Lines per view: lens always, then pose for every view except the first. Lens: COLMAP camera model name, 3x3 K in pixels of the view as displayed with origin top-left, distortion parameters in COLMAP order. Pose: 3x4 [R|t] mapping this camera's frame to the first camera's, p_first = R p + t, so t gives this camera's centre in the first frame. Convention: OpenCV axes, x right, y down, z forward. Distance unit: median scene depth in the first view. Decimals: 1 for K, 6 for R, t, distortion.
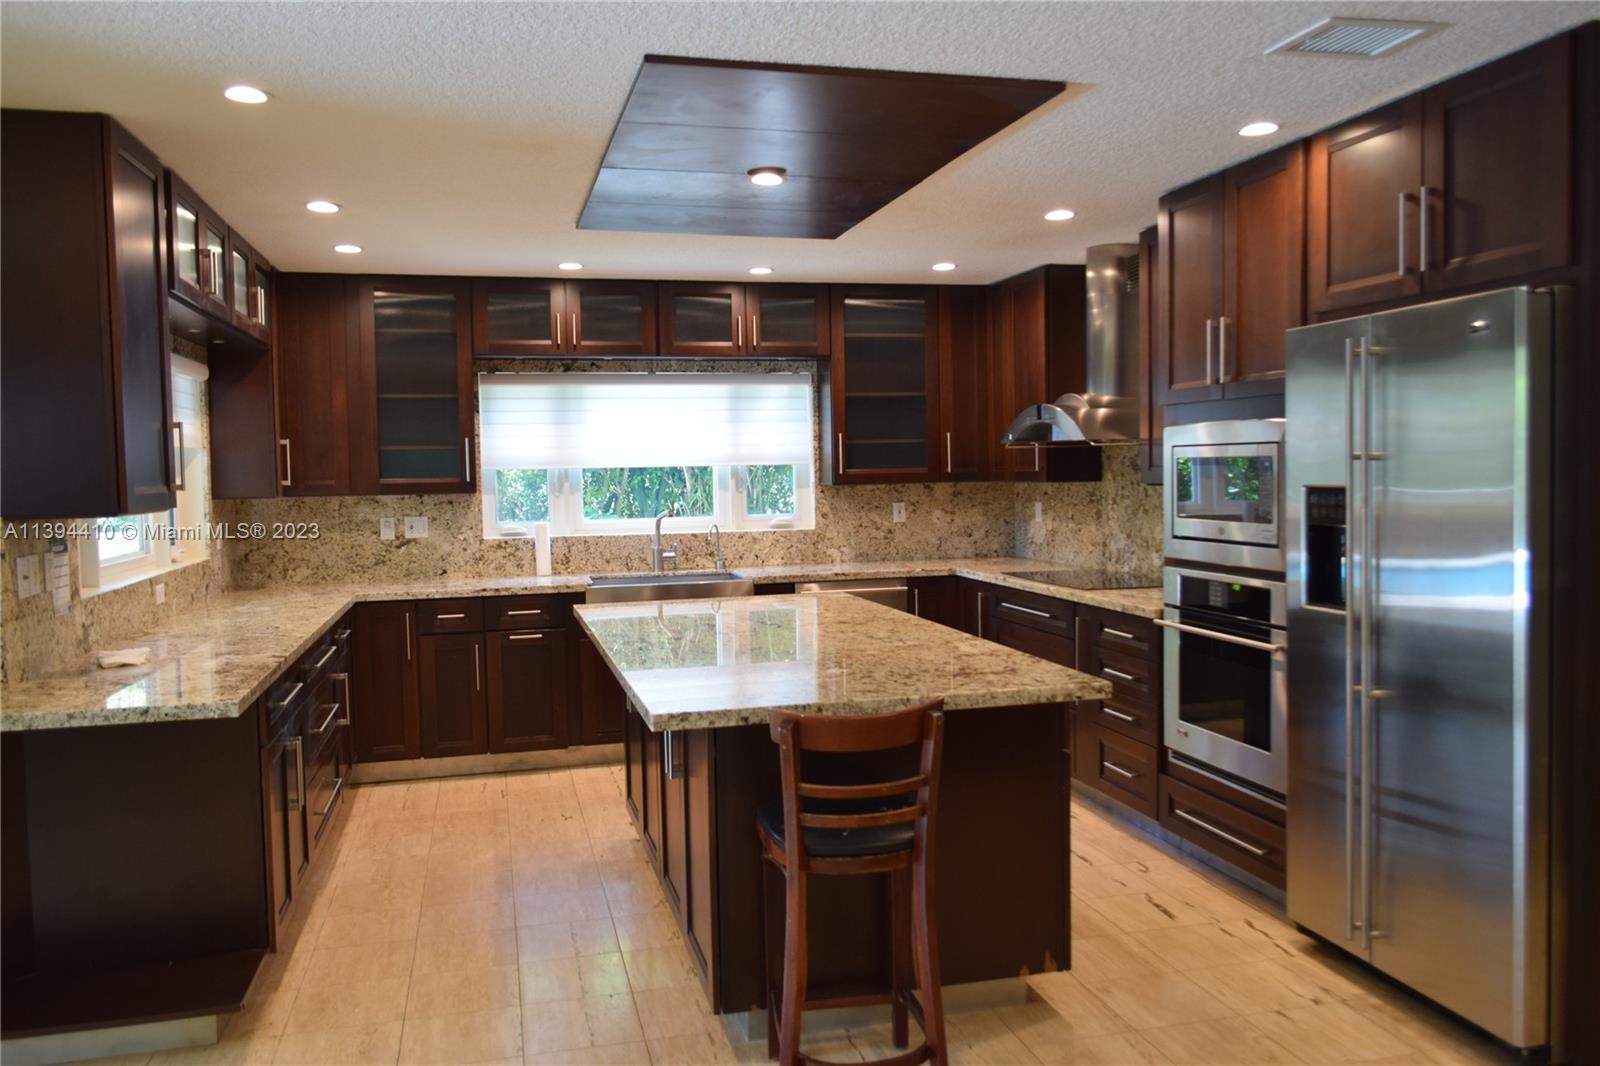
lens RADIAL K [[1250.6, 0, 814.7], [0, 1250.6, 530.5], [0, 0, 1]] dist [-0.012993, 0.005775]
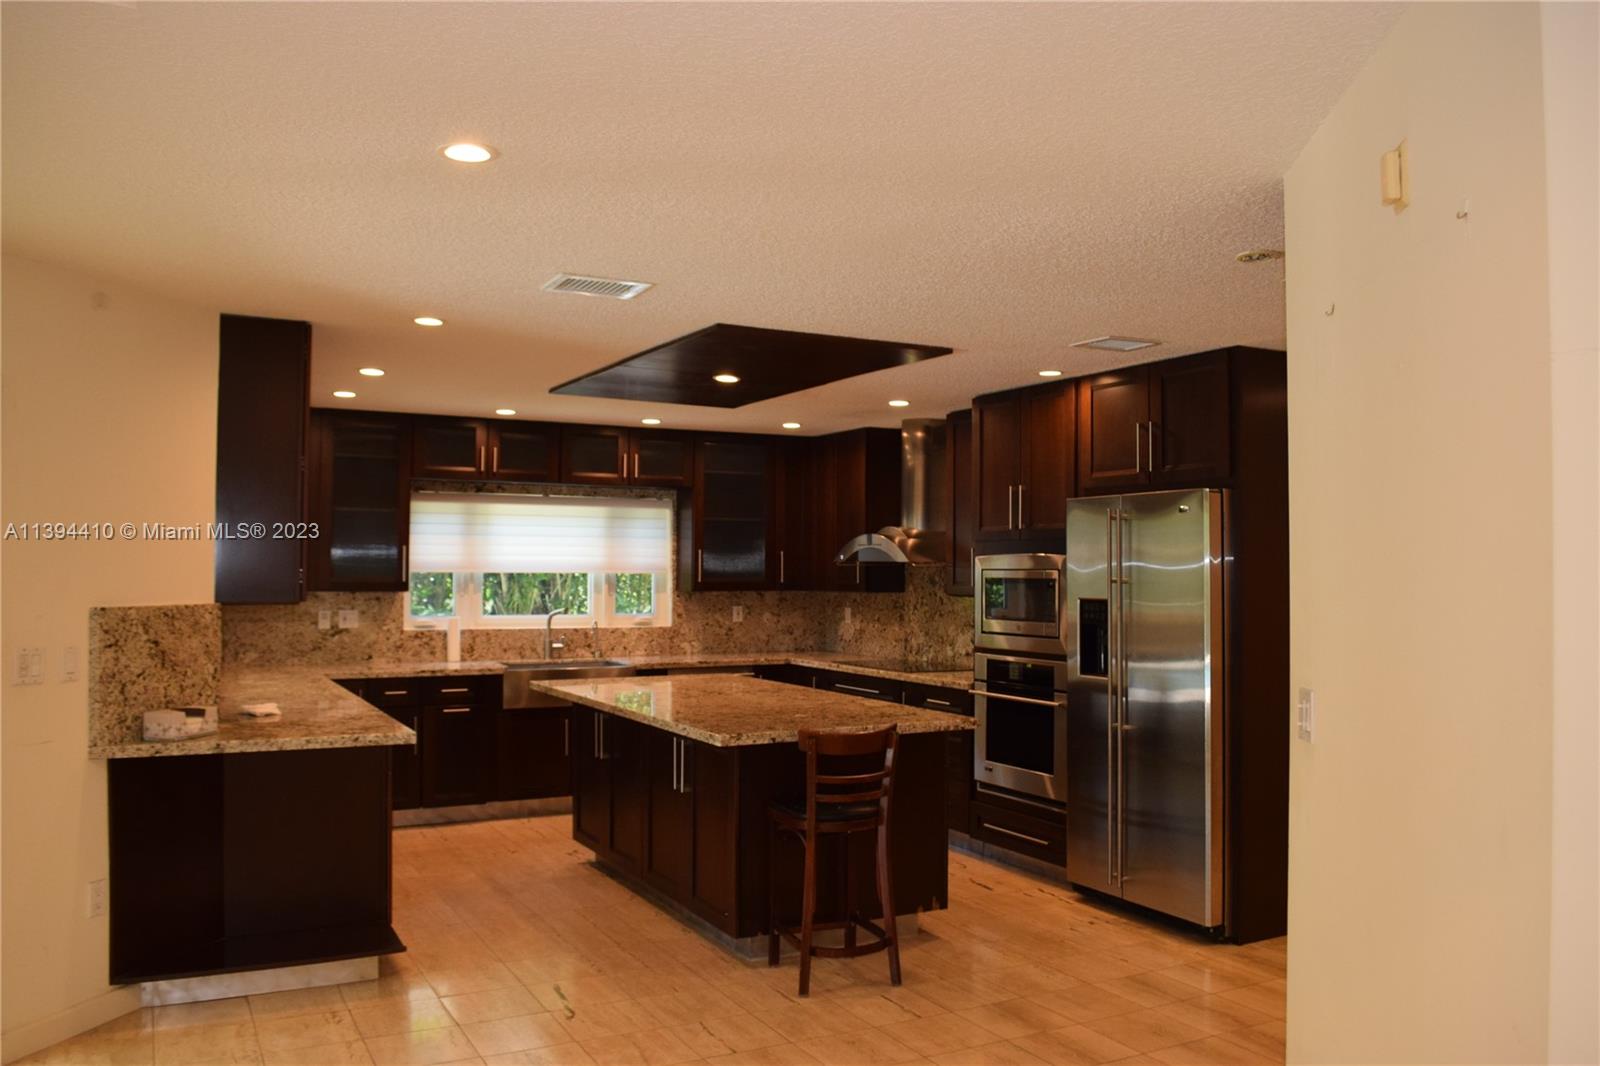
lens RADIAL K [[1267.6, 0, 817.8], [0, 1267.6, 532.3], [0, 0, 1]] dist [-0.080197, 0.006641]
pose [[0.970374, 0.030814, 0.239635, -0.181034], [-0.010923, 0.996415, -0.083894, 0.010566], [-0.241361, 0.078791, 0.967232, -0.270944]]
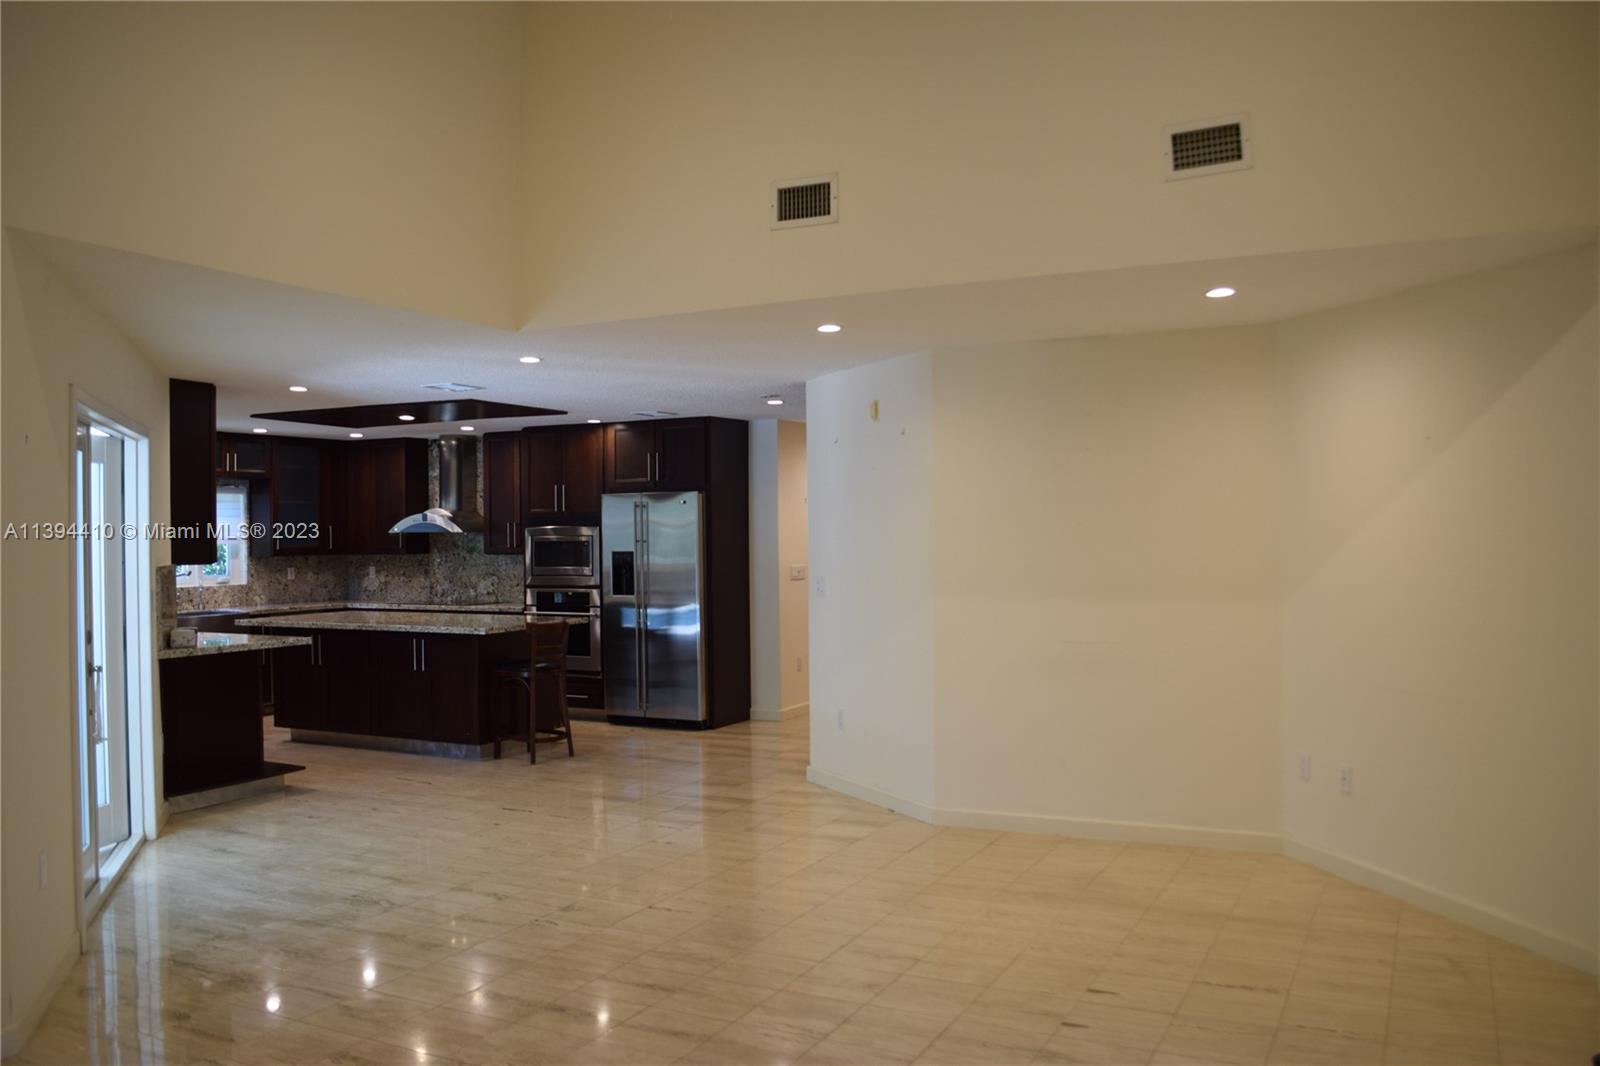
lens RADIAL K [[1267.6, 0, 817.8], [0, 1267.6, 532.3], [0, 0, 1]] dist [-0.080197, 0.006641]
pose [[0.650900, 0.012884, 0.759054, -0.830402], [0.038276, 0.998027, -0.049762, 0.045061], [-0.758198, 0.061444, 0.649123, -0.671259]]
